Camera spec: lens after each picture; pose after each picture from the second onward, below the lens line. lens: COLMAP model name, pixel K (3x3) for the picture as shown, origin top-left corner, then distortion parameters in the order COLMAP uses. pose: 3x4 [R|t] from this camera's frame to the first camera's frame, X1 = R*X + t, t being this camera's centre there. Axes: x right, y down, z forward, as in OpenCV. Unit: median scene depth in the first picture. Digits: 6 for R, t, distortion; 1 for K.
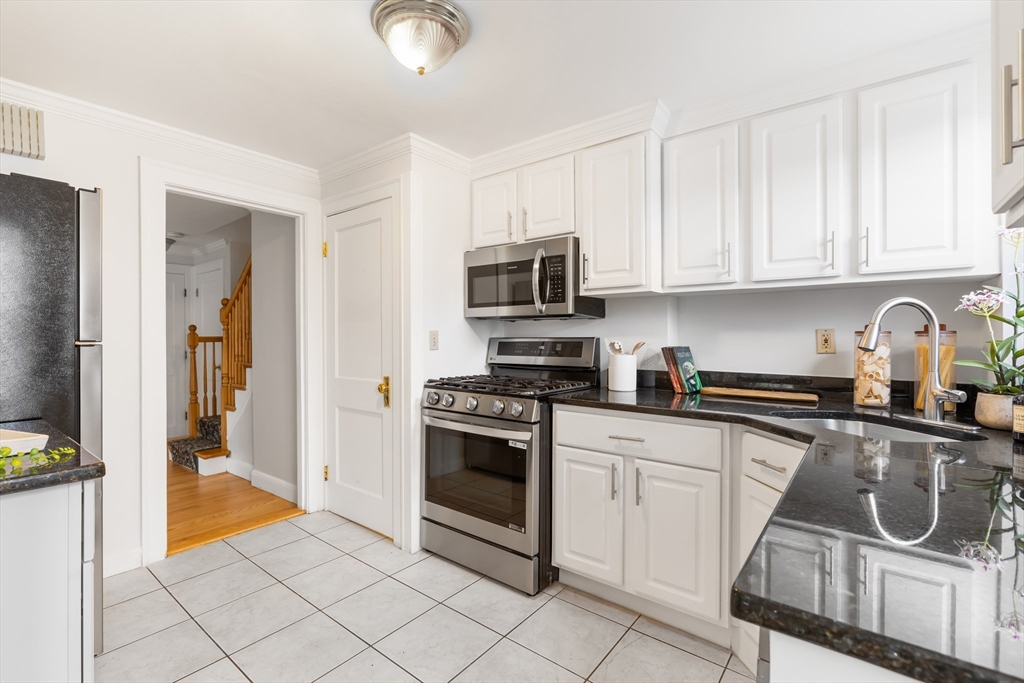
lens RADIAL K [[461.6, 0, 508.9], [0, 461.6, 335.7], [0, 0, 1]] dist [-0.011076, 0.001348]
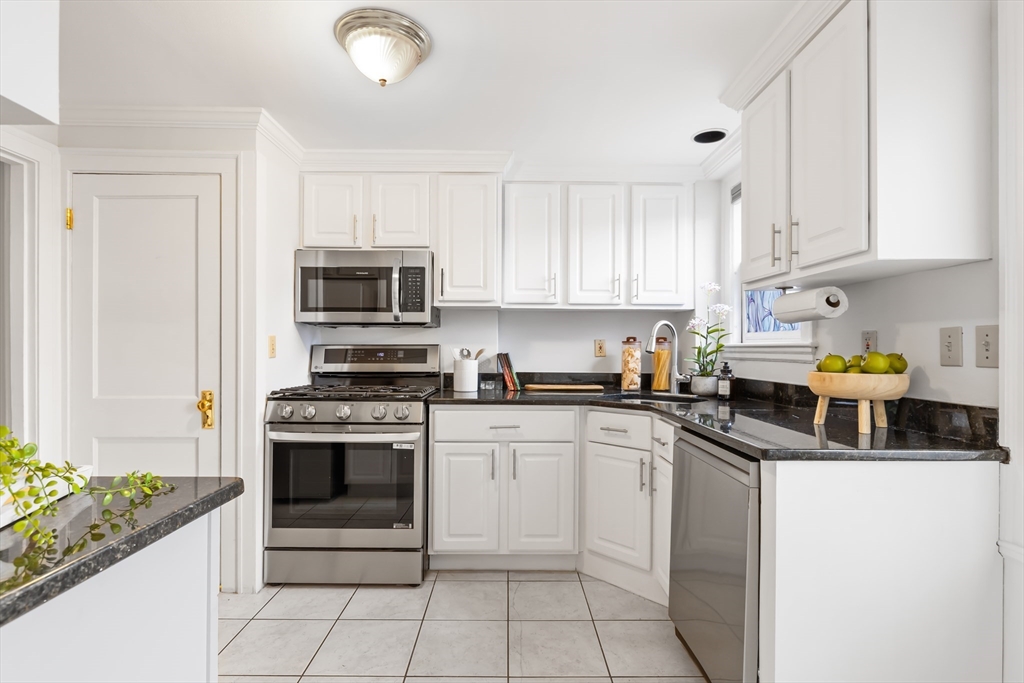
lens RADIAL K [[504.5, 0, 507.9], [0, 504.5, 345.8], [0, 0, 1]] dist [-0.013445, 0.000576]
pose [[0.774397, 0.005844, 0.632674, -0.512356], [-0.004912, 0.999983, -0.003225, 0.010815], [-0.632682, -0.000610, 0.774412, -0.034593]]
